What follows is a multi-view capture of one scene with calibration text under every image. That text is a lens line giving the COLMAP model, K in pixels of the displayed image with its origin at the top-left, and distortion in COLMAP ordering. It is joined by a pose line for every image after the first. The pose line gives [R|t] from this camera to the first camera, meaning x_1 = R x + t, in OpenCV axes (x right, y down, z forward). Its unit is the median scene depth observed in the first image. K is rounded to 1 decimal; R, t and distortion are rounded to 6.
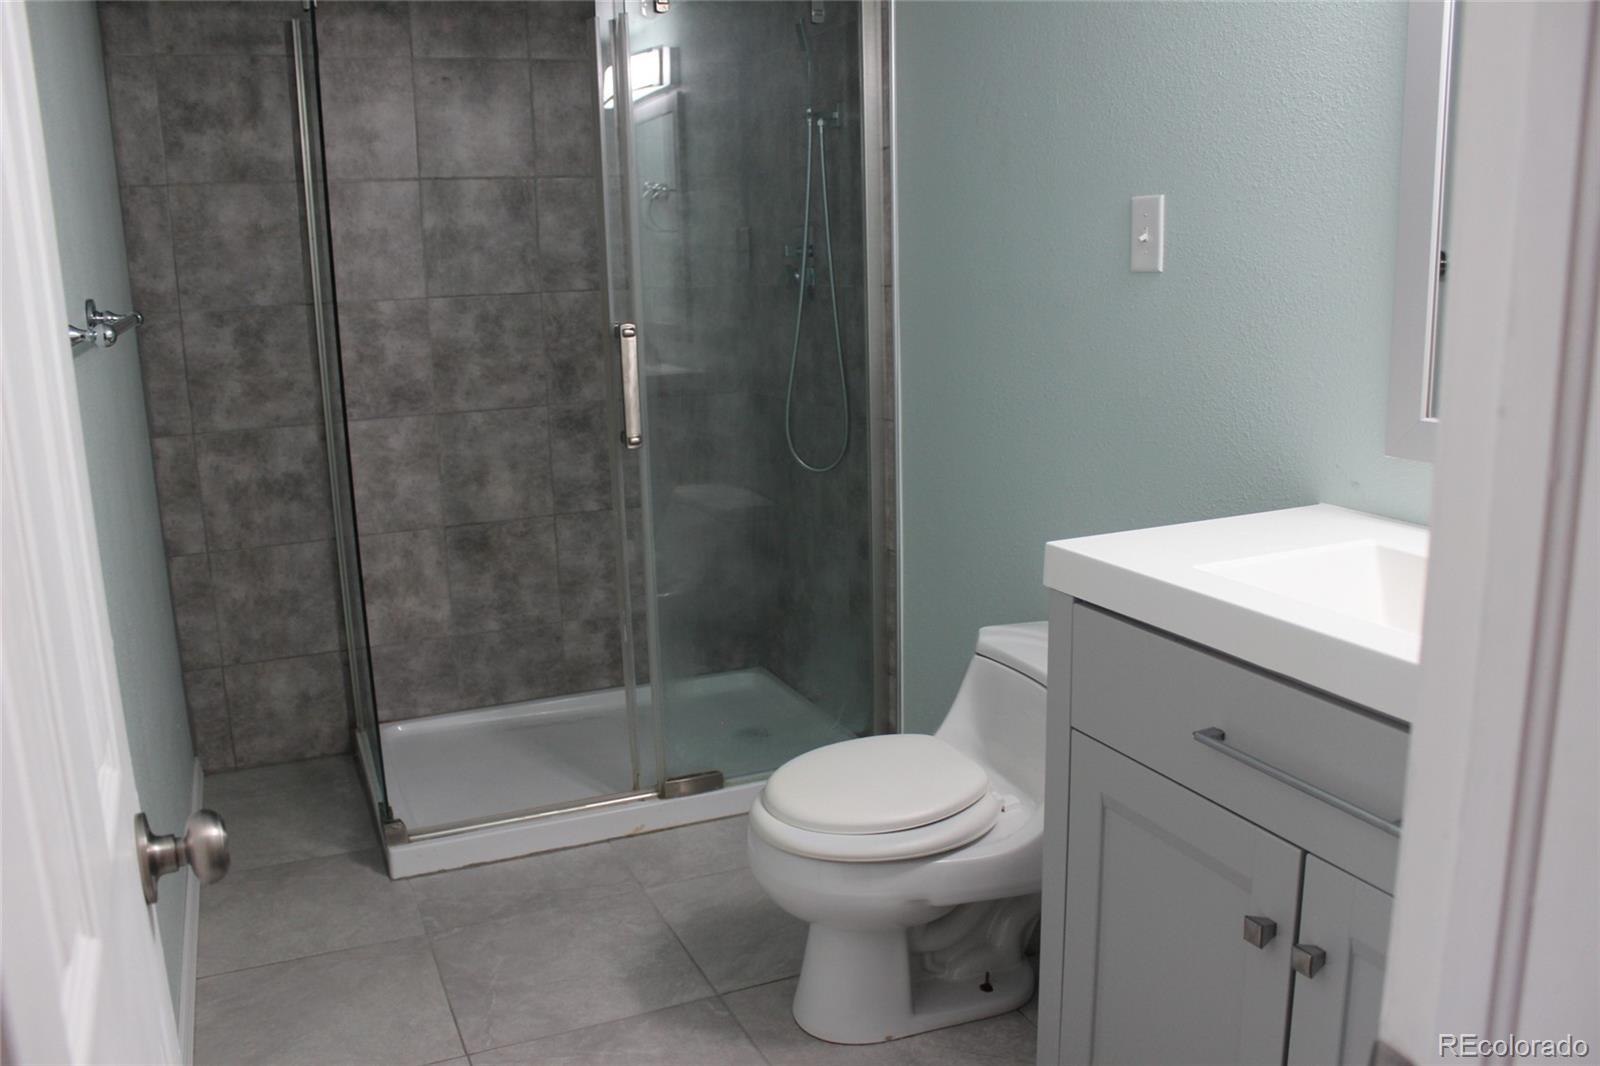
lens RADIAL K [[1305.7, 0, 791.9], [0, 1305.7, 548.8], [0, 0, 1]] dist [-0.172676, 0.144881]
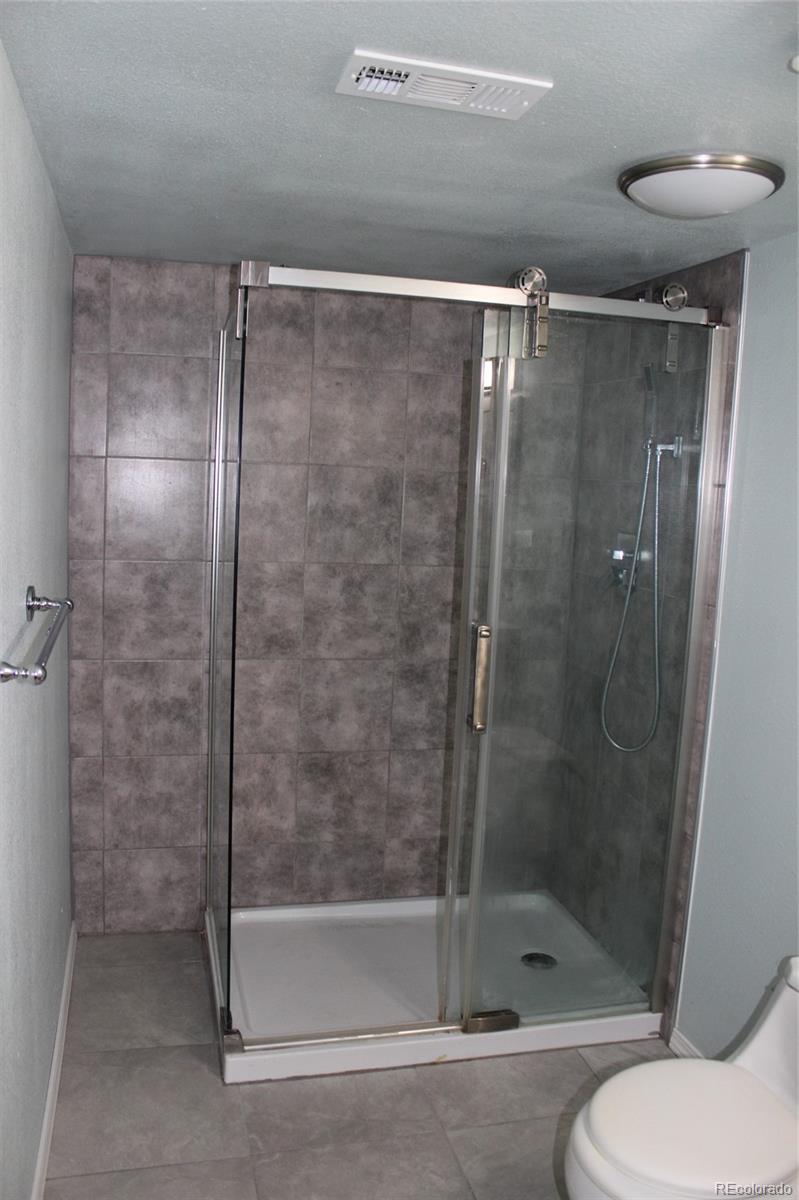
lens RADIAL K [[979.3, 0, 383.0], [0, 979.3, 582.2], [0, 0, 1]] dist [-0.172676, 0.144881]
pose [[0.983488, 0.091786, -0.155969, -0.073558], [-0.107293, 0.989765, -0.094089, -0.106588], [0.145737, 0.109269, 0.983271, 0.124257]]
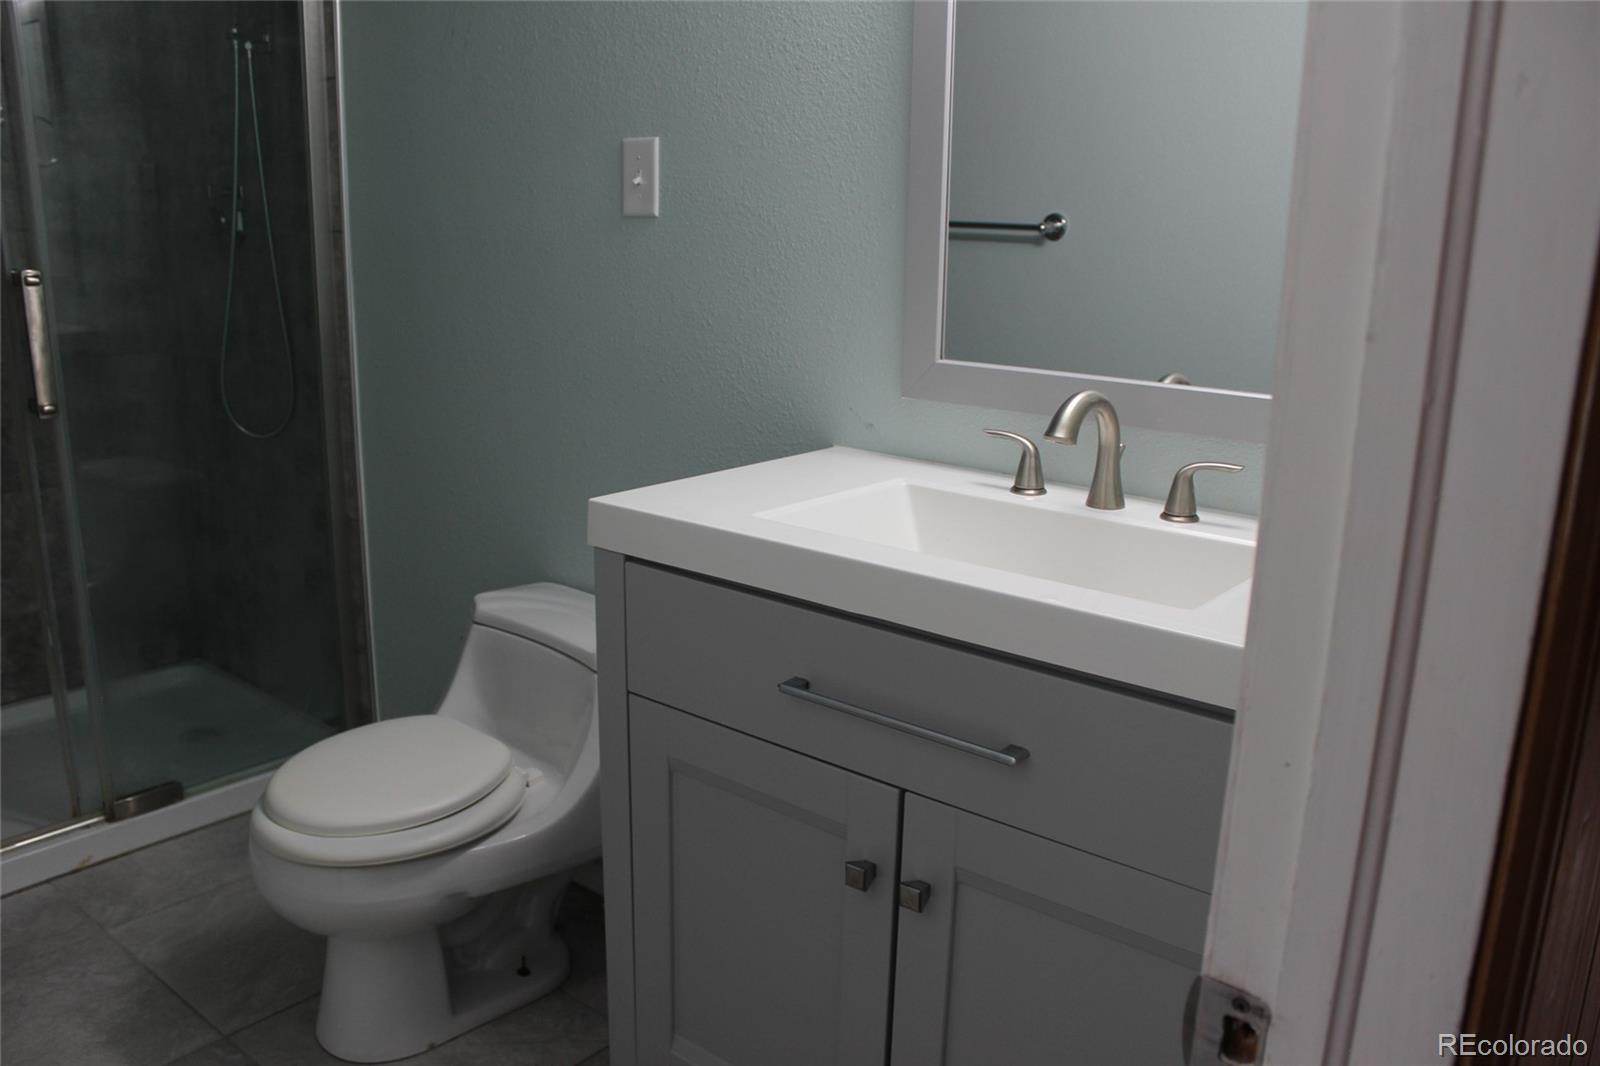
lens RADIAL K [[1305.7, 0, 791.9], [0, 1305.7, 548.8], [0, 0, 1]] dist [-0.172676, 0.144881]
pose [[0.893199, -0.070933, 0.444032, -0.049611], [0.056329, 0.997351, 0.046016, -0.002290], [-0.446120, -0.016089, 0.894828, 0.048091]]
